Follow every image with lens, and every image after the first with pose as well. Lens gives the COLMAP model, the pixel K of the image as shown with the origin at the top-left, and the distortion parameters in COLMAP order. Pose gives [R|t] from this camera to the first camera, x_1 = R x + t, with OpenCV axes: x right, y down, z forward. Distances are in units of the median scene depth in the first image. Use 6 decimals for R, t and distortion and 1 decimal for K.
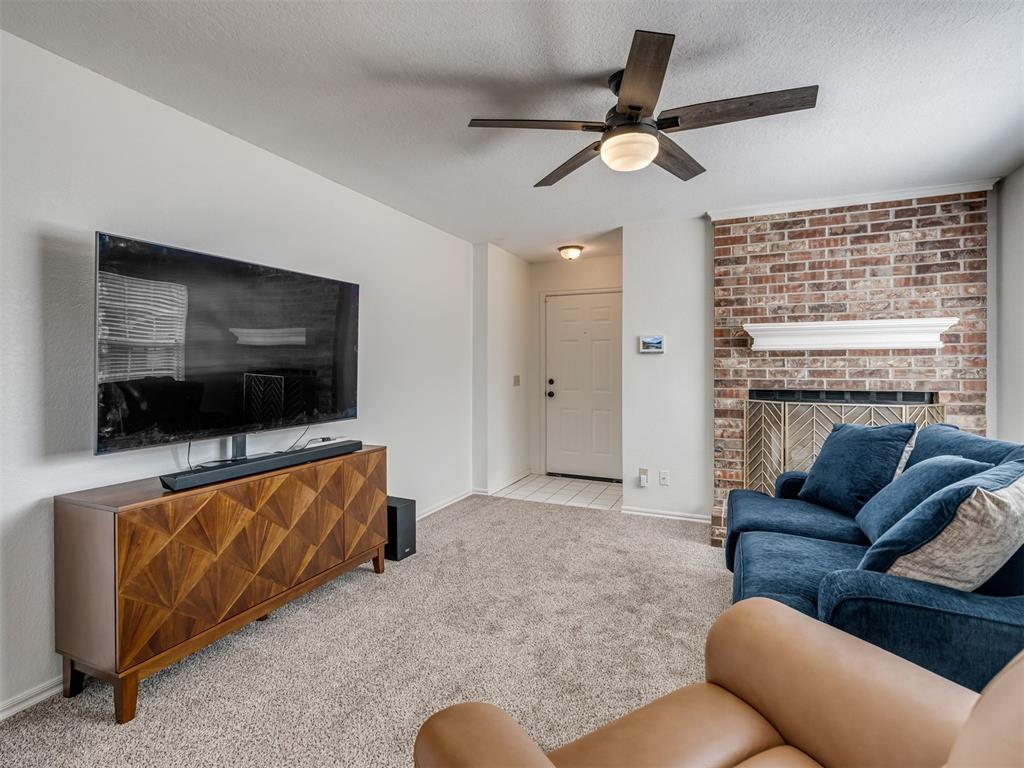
lens RADIAL K [[517.7, 0, 481.6], [0, 517.7, 372.9], [0, 0, 1]] dist [-0.003803, 0.000819]
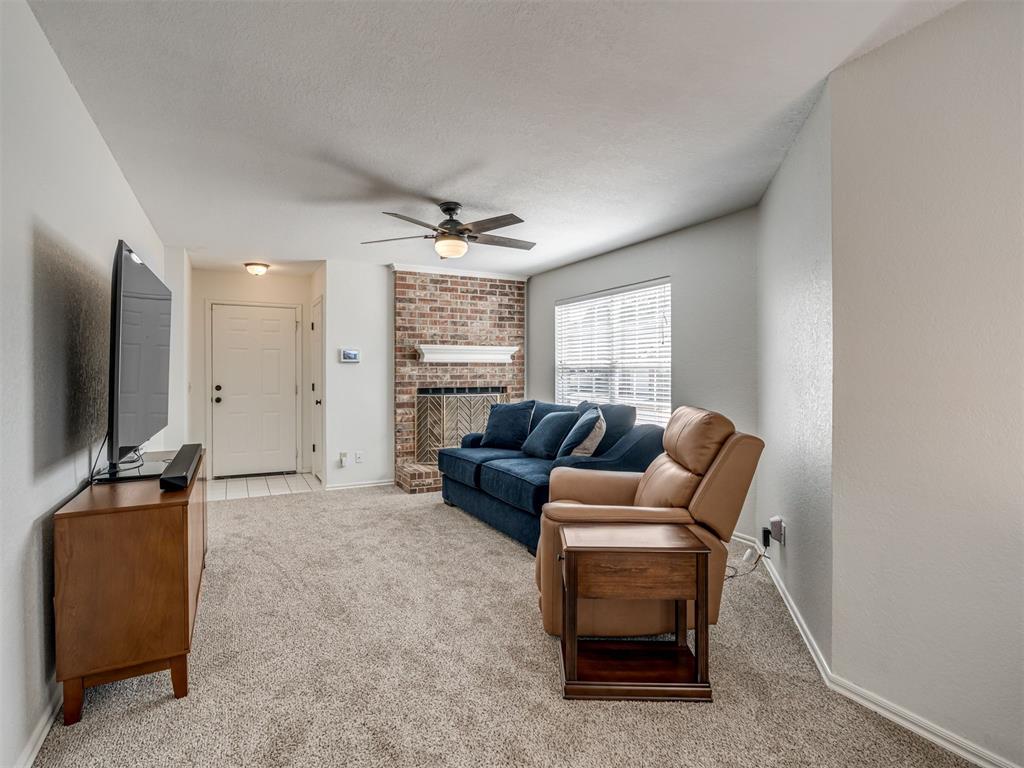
lens RADIAL K [[521.9, 0, 483.0], [0, 521.9, 383.4], [0, 0, 1]] dist [-0.004478, -0.000670]
pose [[0.631036, -0.016261, 0.775583, -0.572205], [0.011002, 0.999867, 0.012012, 0.002626], [-0.775676, 0.000953, 0.631131, -0.100536]]
